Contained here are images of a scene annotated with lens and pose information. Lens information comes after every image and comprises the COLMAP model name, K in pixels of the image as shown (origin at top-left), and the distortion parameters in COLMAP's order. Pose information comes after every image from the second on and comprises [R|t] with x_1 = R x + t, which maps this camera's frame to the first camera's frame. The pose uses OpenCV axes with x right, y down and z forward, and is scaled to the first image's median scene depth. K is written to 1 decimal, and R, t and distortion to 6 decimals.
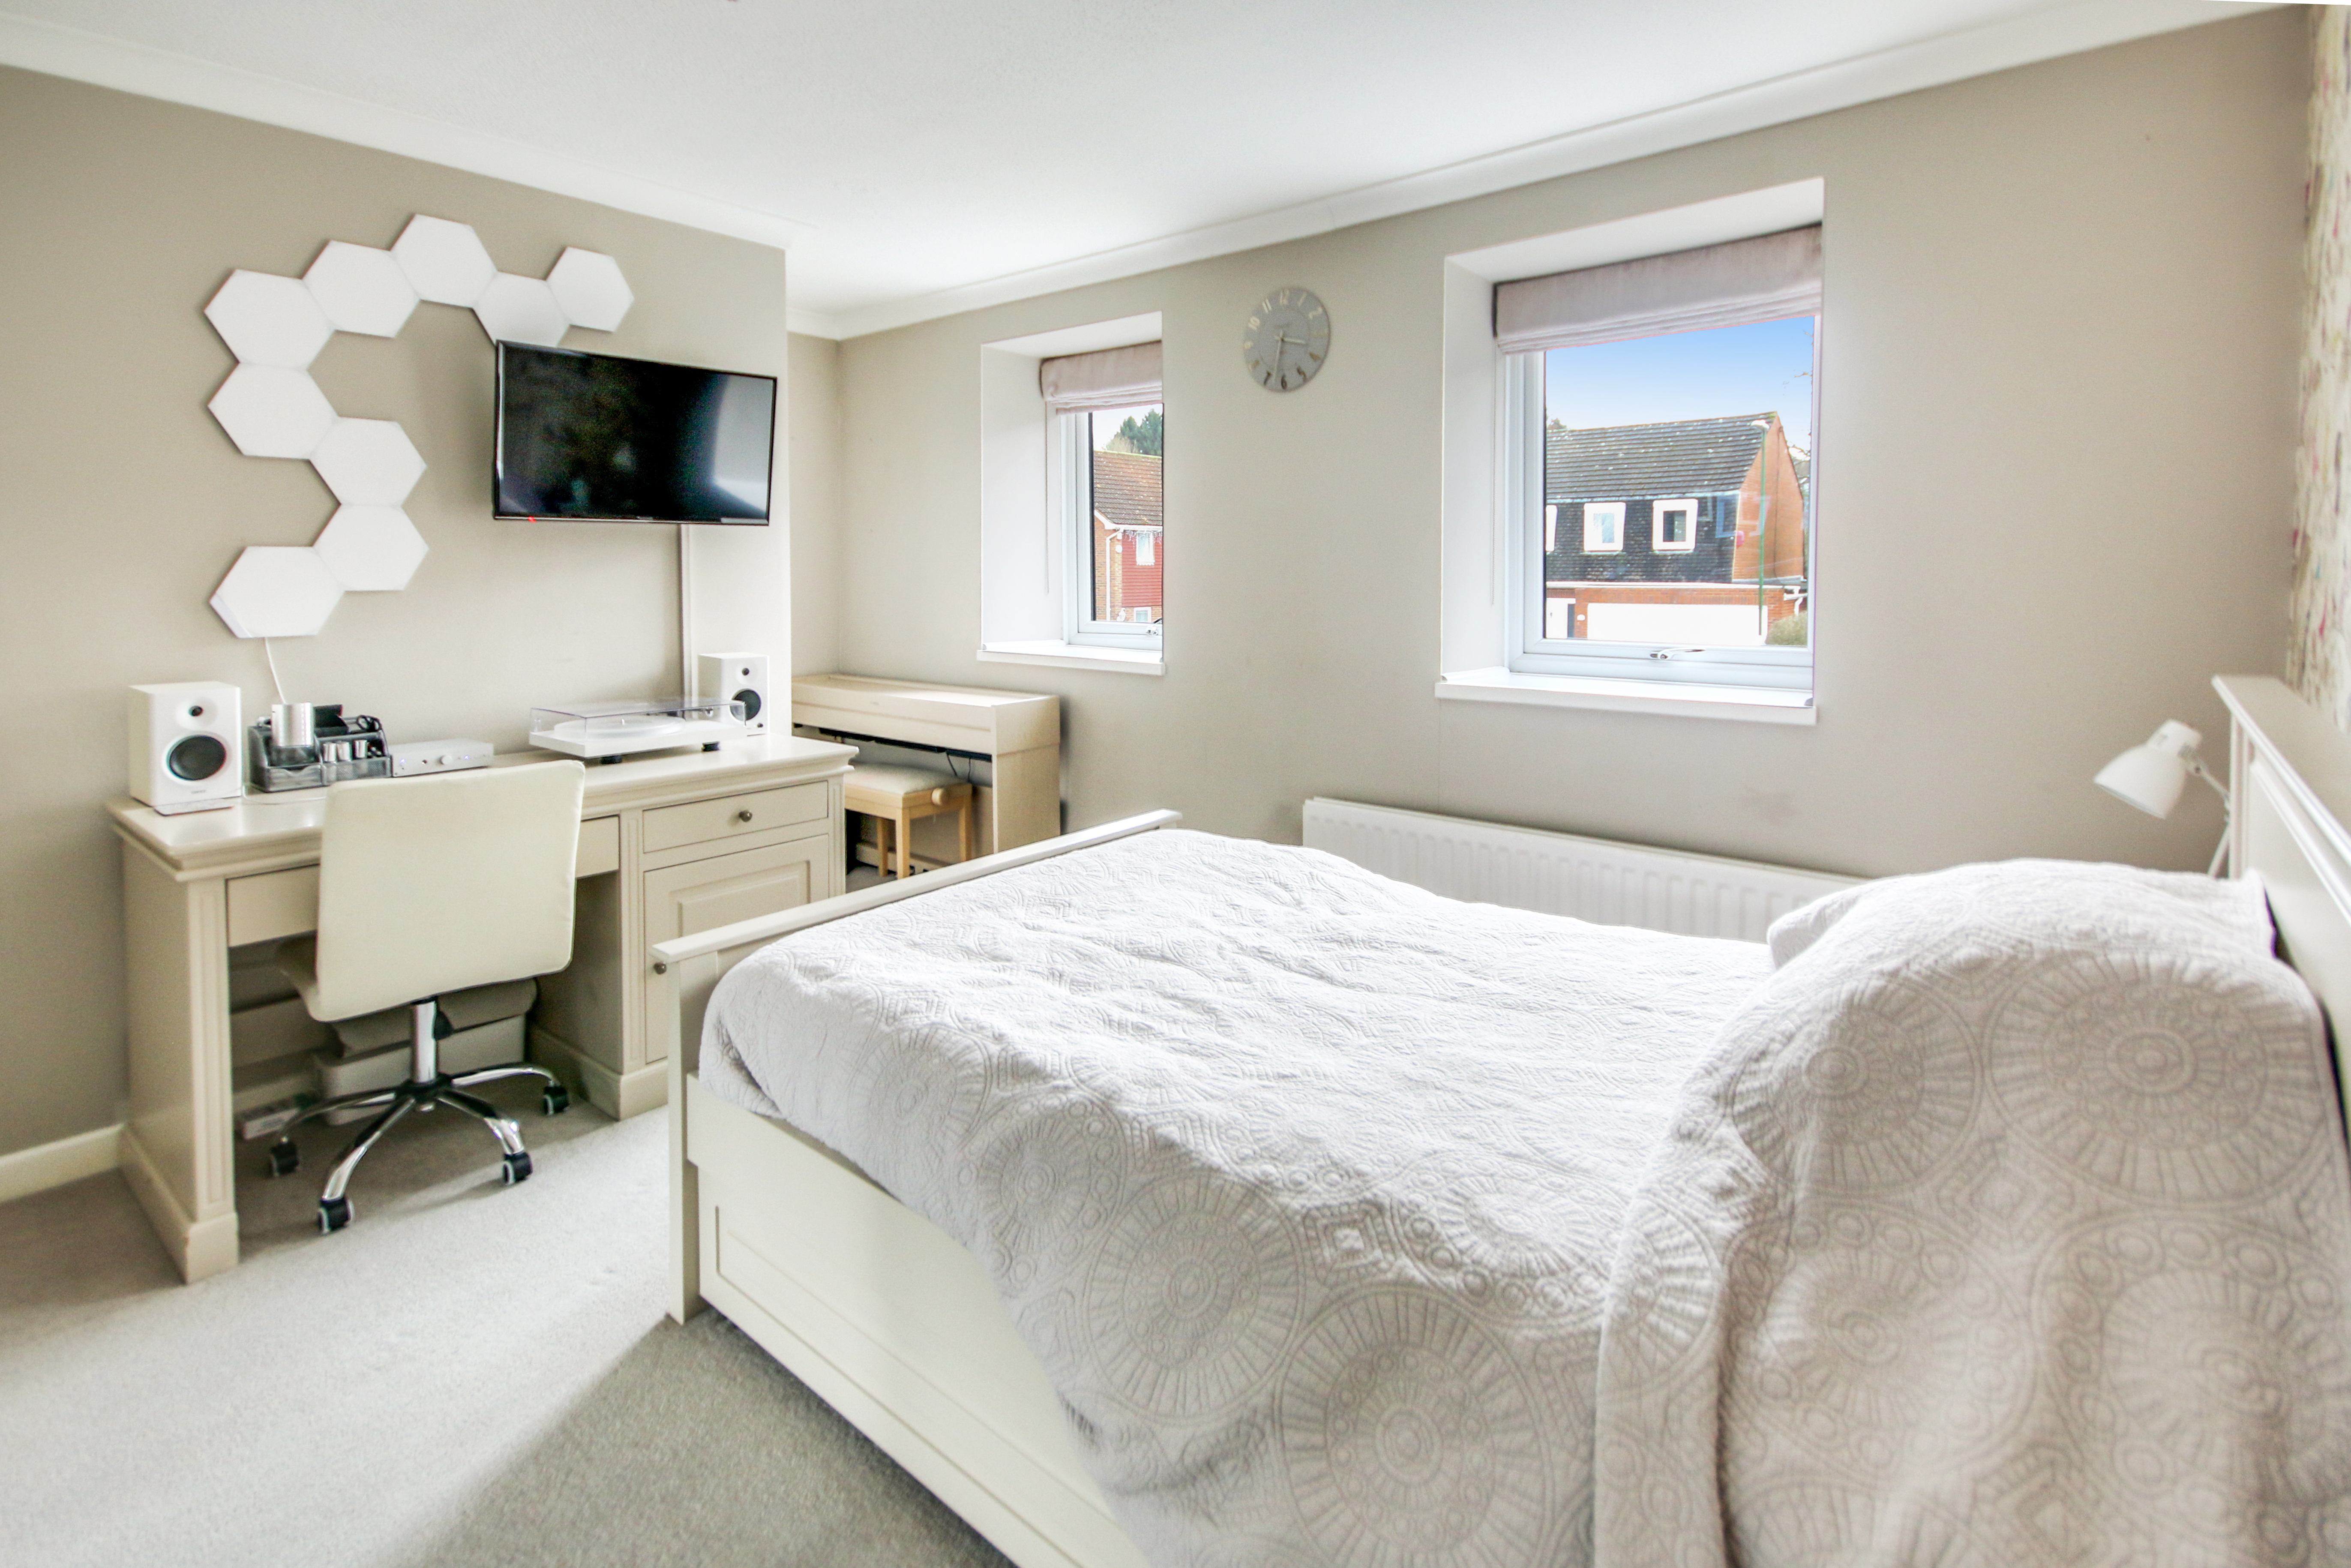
lens RADIAL K [[1087.4, 0, 1175.5], [0, 1087.4, 784.0], [0, 0, 1]] dist [0.000975, 0.000066]
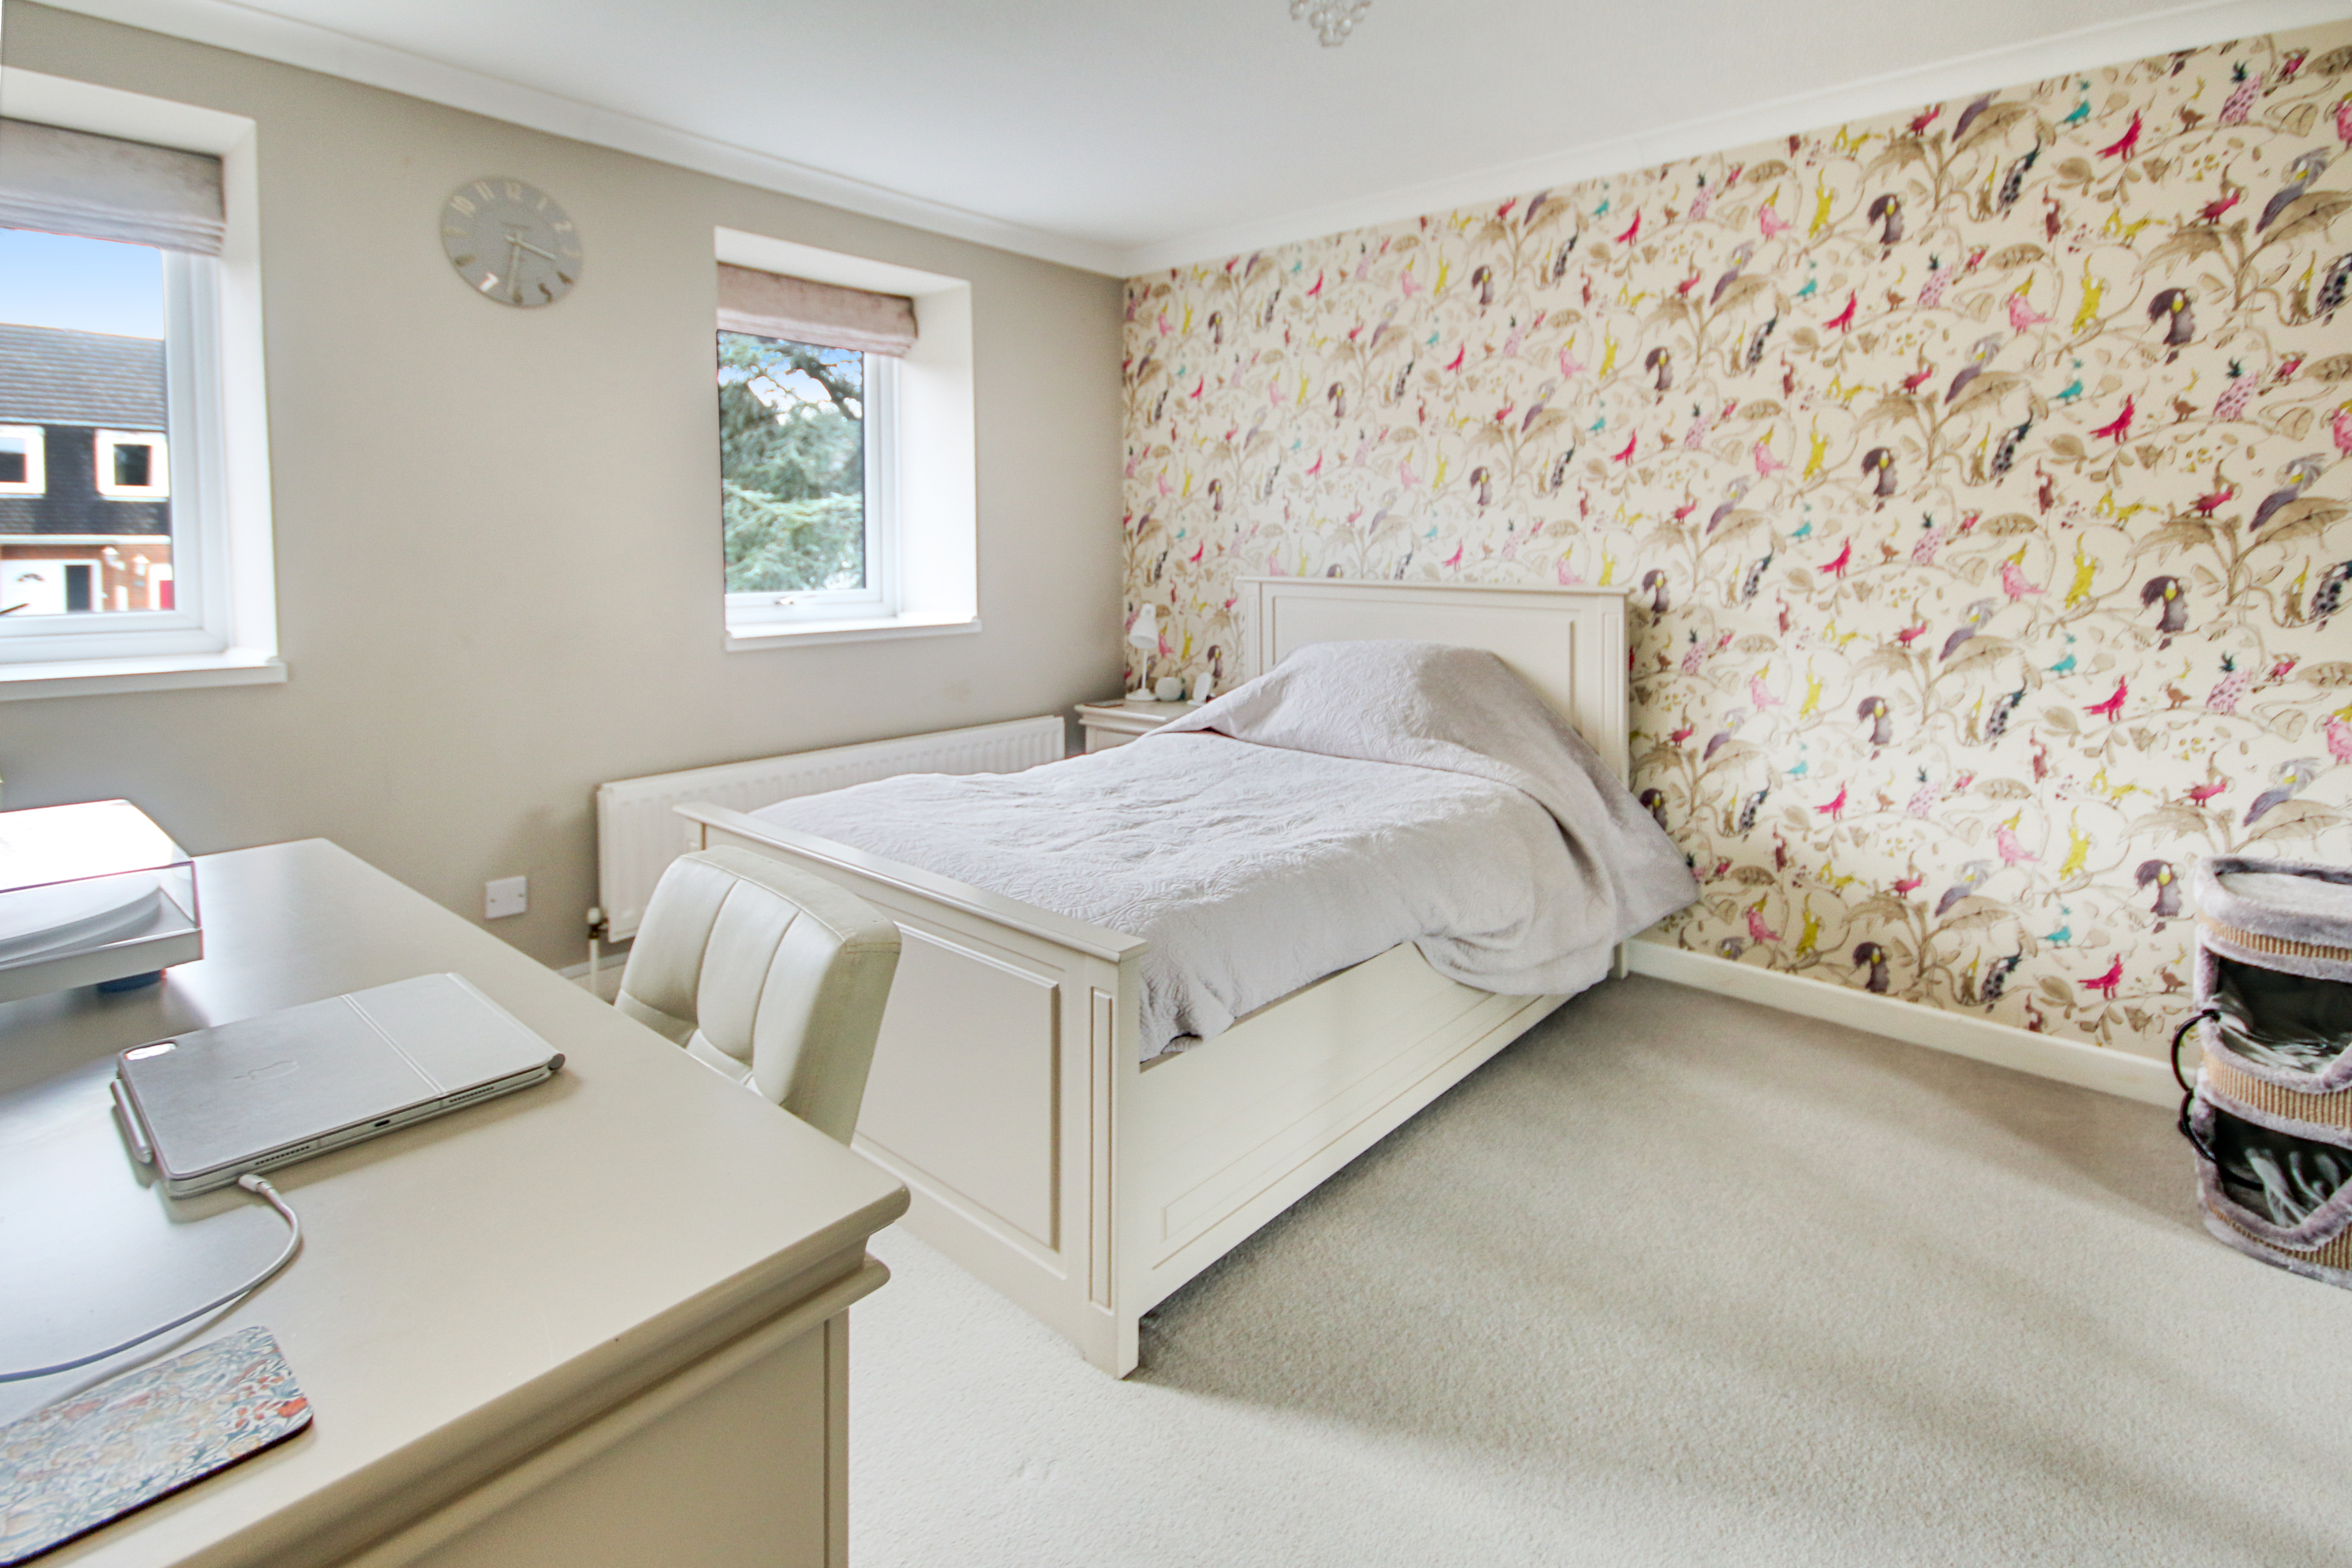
lens RADIAL K [[1119.5, 0, 1176.0], [0, 1119.5, 784.0], [0, 0, 1]] dist [0.000382, 0.000055]
pose [[0.009062, -0.213679, 0.976862, -0.815696], [0.179976, 0.961297, 0.208605, -0.102023], [-0.983629, 0.173921, 0.047168, 0.541019]]
